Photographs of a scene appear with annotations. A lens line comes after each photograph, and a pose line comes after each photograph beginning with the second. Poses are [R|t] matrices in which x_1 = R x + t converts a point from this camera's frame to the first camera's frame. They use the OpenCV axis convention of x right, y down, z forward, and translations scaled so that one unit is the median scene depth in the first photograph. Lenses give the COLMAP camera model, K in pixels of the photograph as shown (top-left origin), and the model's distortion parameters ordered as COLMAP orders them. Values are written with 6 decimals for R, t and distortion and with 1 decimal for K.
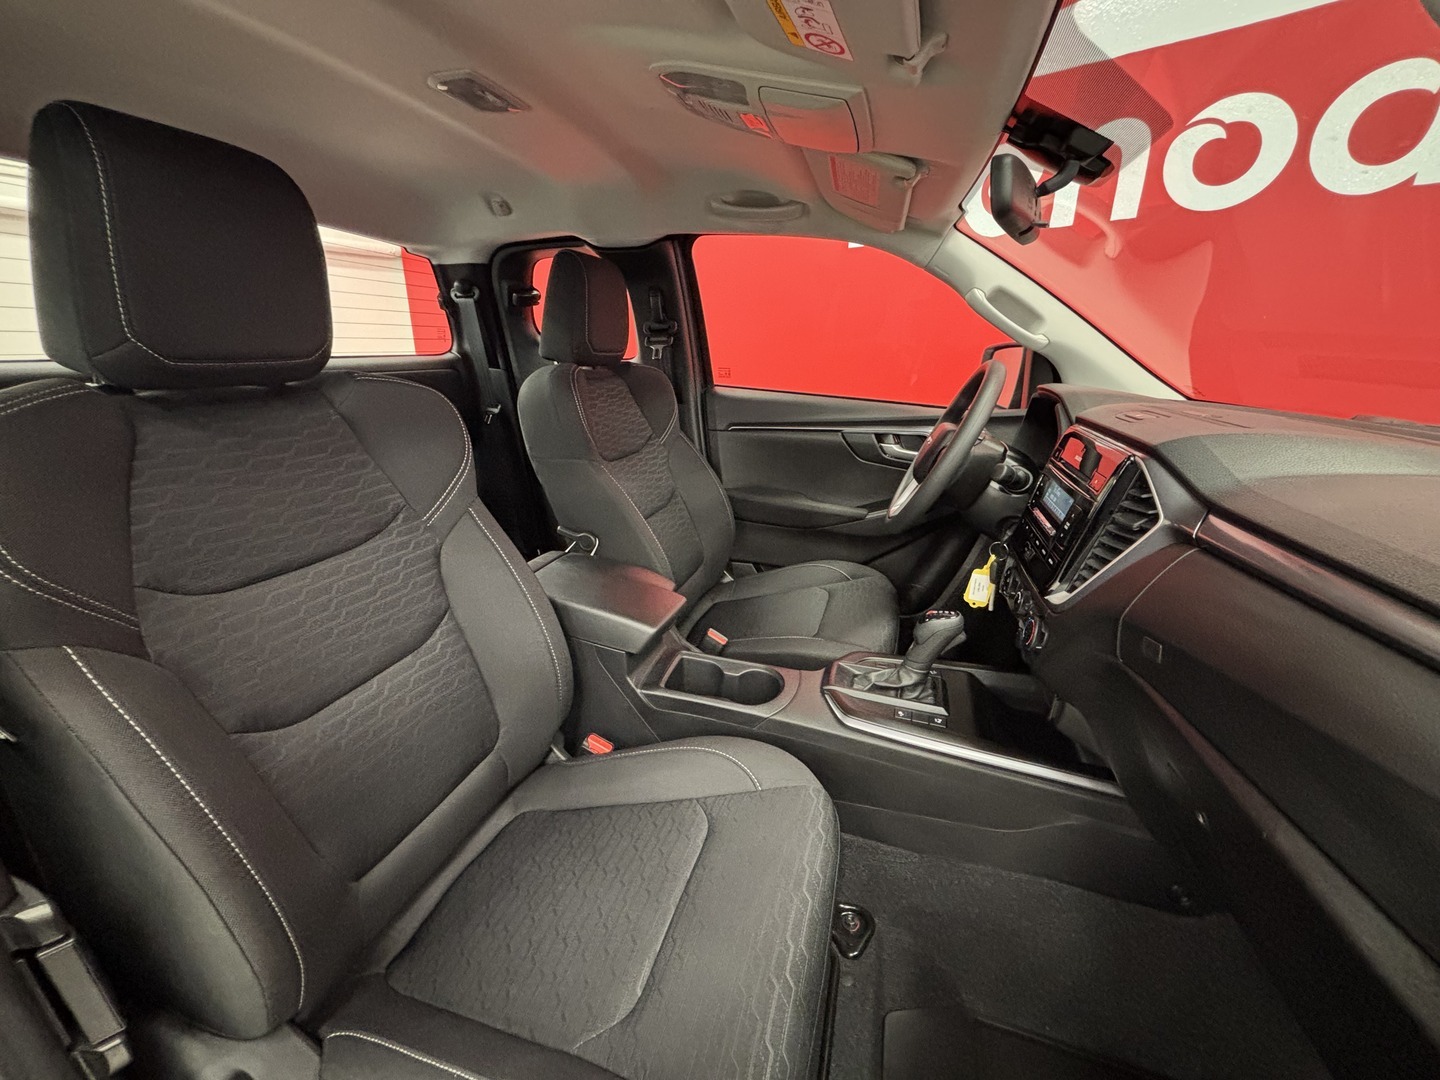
lens RADIAL K [[559.9, 0, 720.0], [0, 559.9, 540.0], [0, 0, 1]] dist [-0.000487, -0.000035]
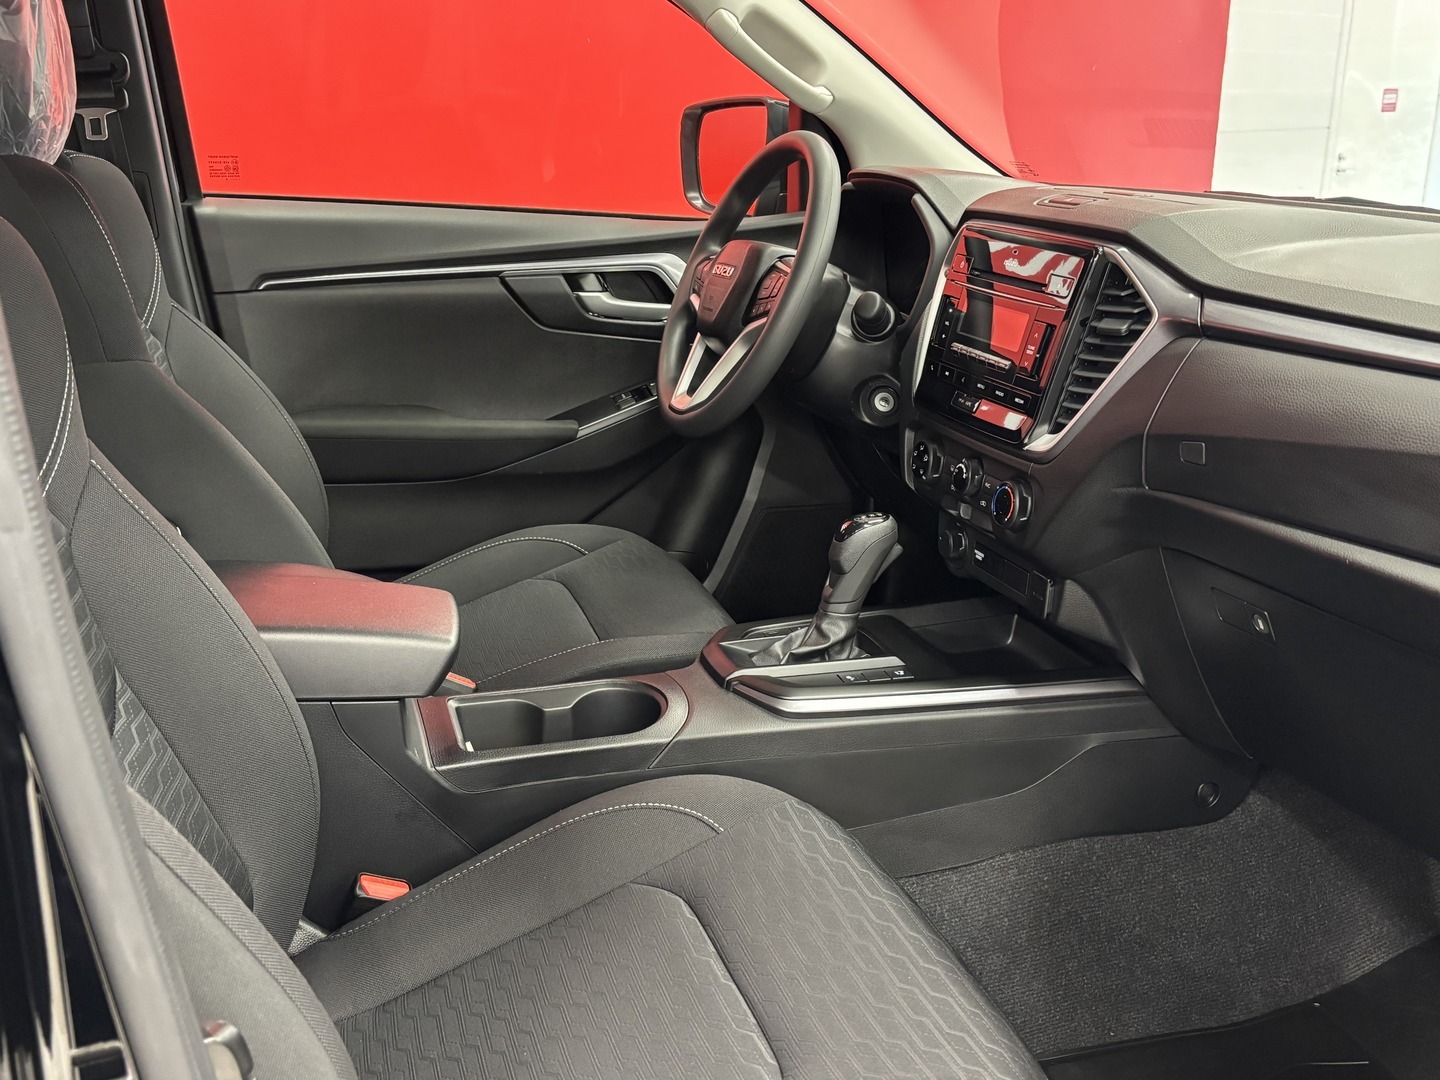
lens RADIAL K [[1317.6, 0, 720.0], [0, 1317.6, 540.0], [0, 0, 1]] dist [0.126712, -0.327040]
pose [[0.839777, -0.176099, 0.513580, -0.425820], [0.181684, 0.982550, 0.039824, 0.048079], [-0.511631, 0.059866, 0.857117, -0.186126]]
